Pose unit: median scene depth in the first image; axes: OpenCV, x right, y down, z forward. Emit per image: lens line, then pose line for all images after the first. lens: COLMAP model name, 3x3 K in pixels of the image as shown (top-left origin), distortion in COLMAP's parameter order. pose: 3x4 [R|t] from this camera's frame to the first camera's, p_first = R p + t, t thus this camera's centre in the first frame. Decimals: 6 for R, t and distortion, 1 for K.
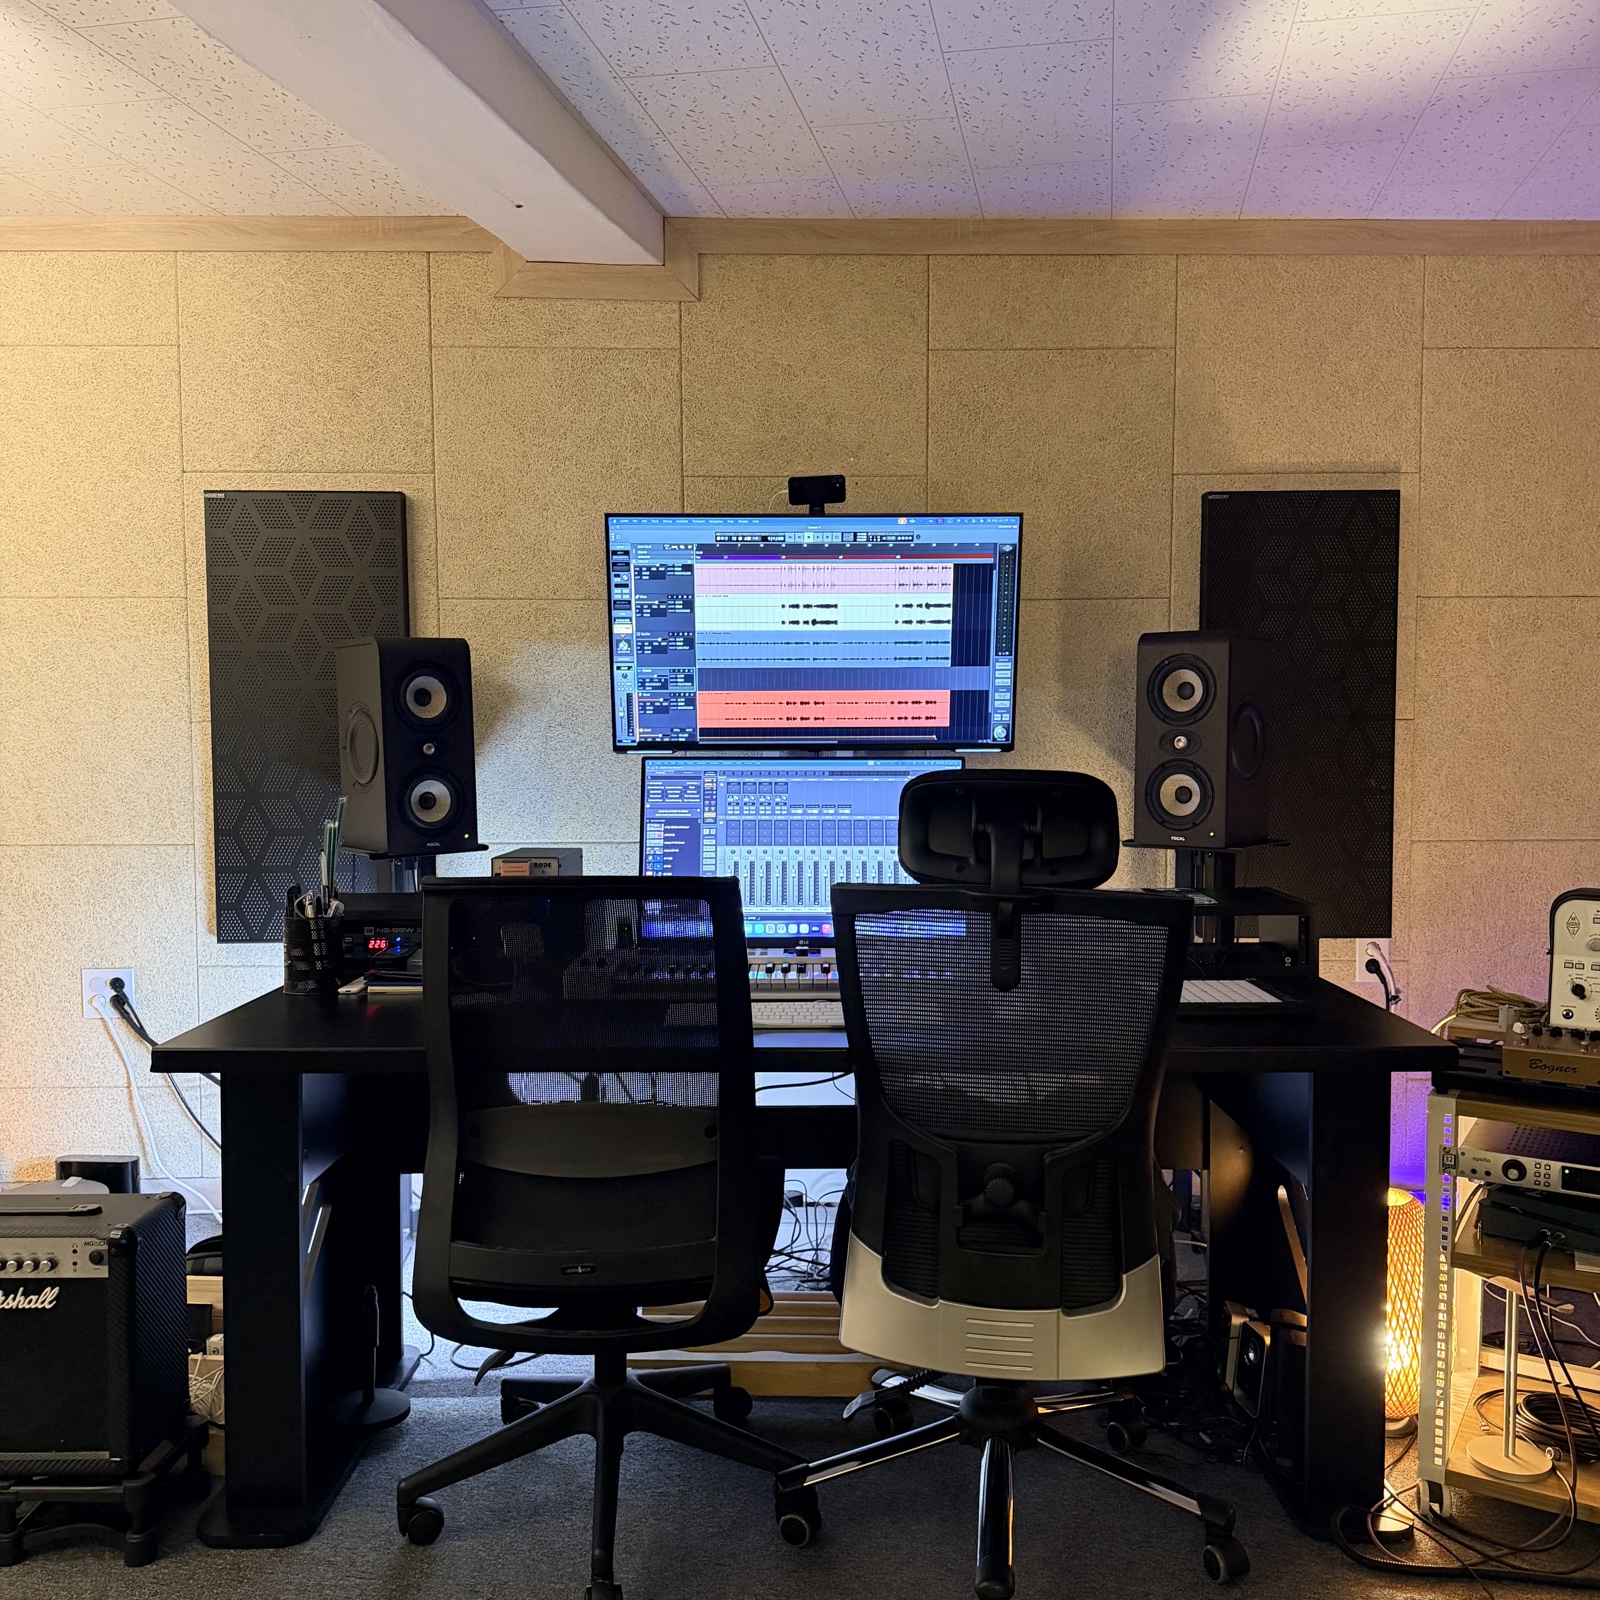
lens RADIAL K [[1511.3, 0, 798.9], [0, 1511.3, 809.6], [0, 0, 1]] dist [0.032985, 0.000000]
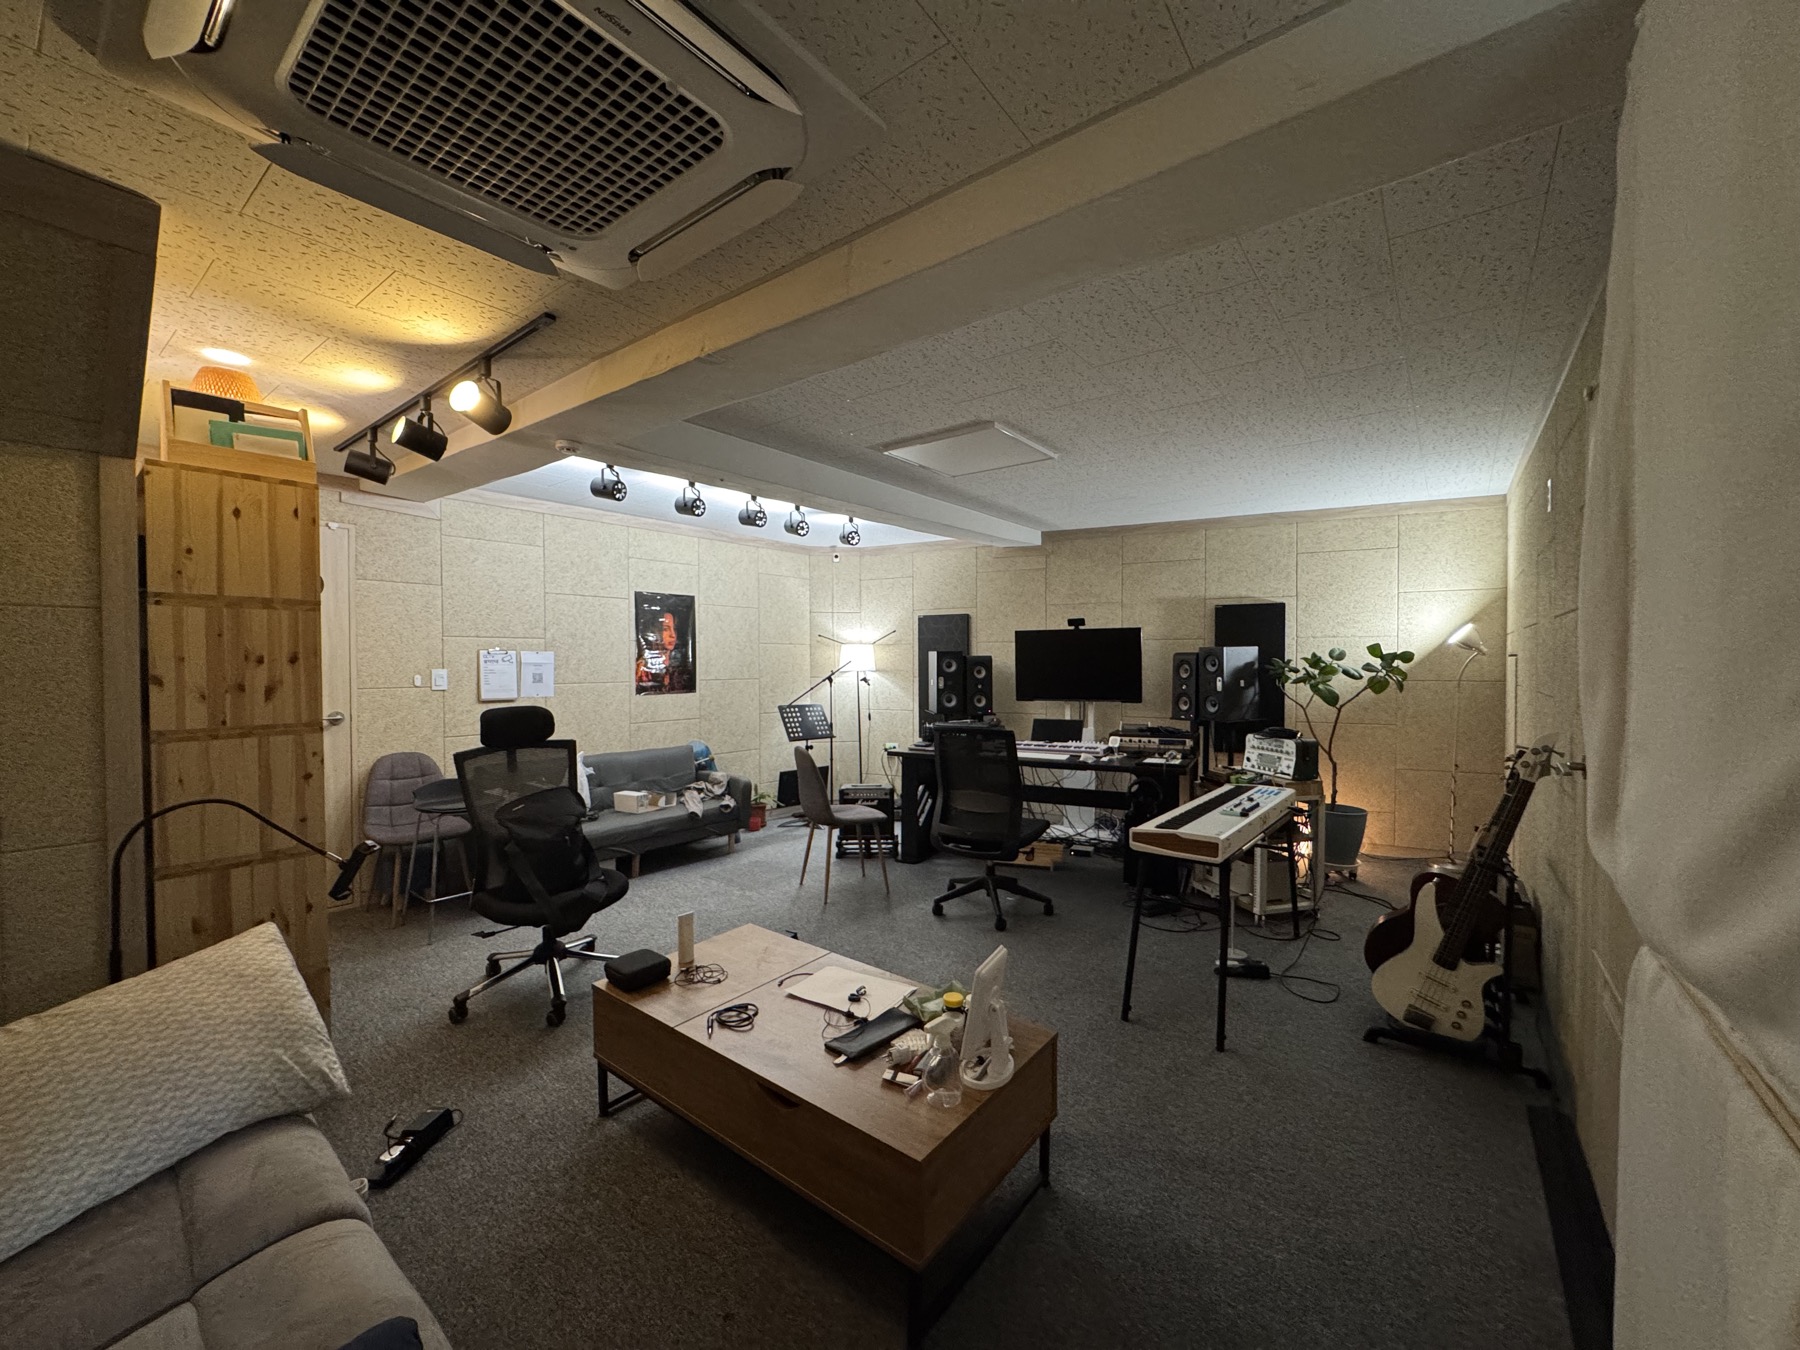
lens RADIAL K [[719.3, 0, 898.8], [0, 719.3, 671.4], [0, 0, 1]] dist [-0.000913, -0.000099]
pose [[0.892796, 0.002917, -0.450451, 0.350449], [-0.030886, 0.998022, -0.054753, 0.022183], [0.449400, 0.062796, 0.891121, -0.559150]]
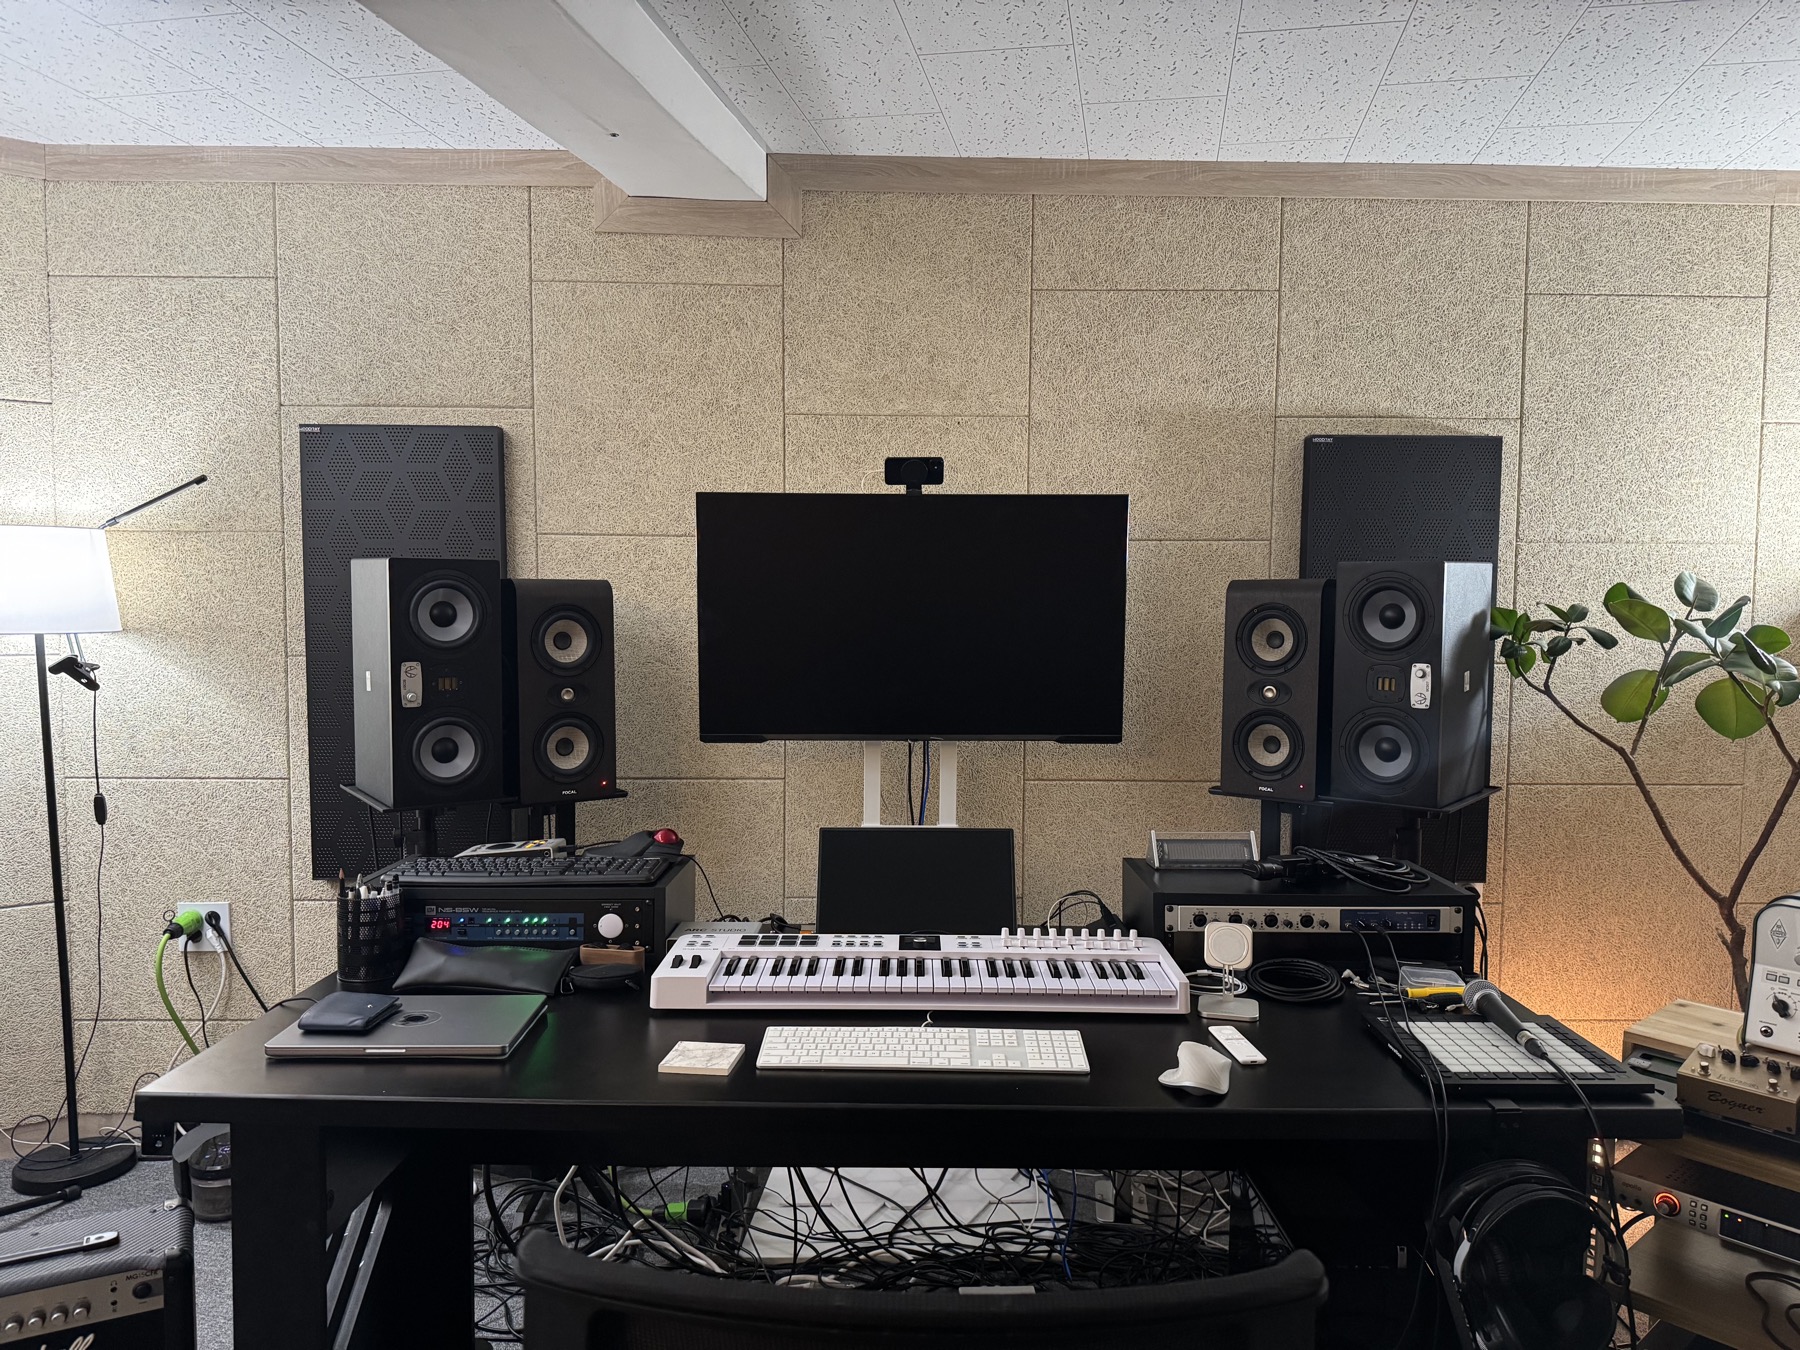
lens RADIAL K [[1257.8, 0, 899.6], [0, 1257.8, 677.8], [0, 0, 1]] dist [0.016314, -0.001285]
pose [[0.999905, 0.007294, 0.011671, -0.009393], [-0.007249, 0.999966, -0.003935, -0.044403], [-0.011700, 0.003850, 0.999924, 0.174891]]
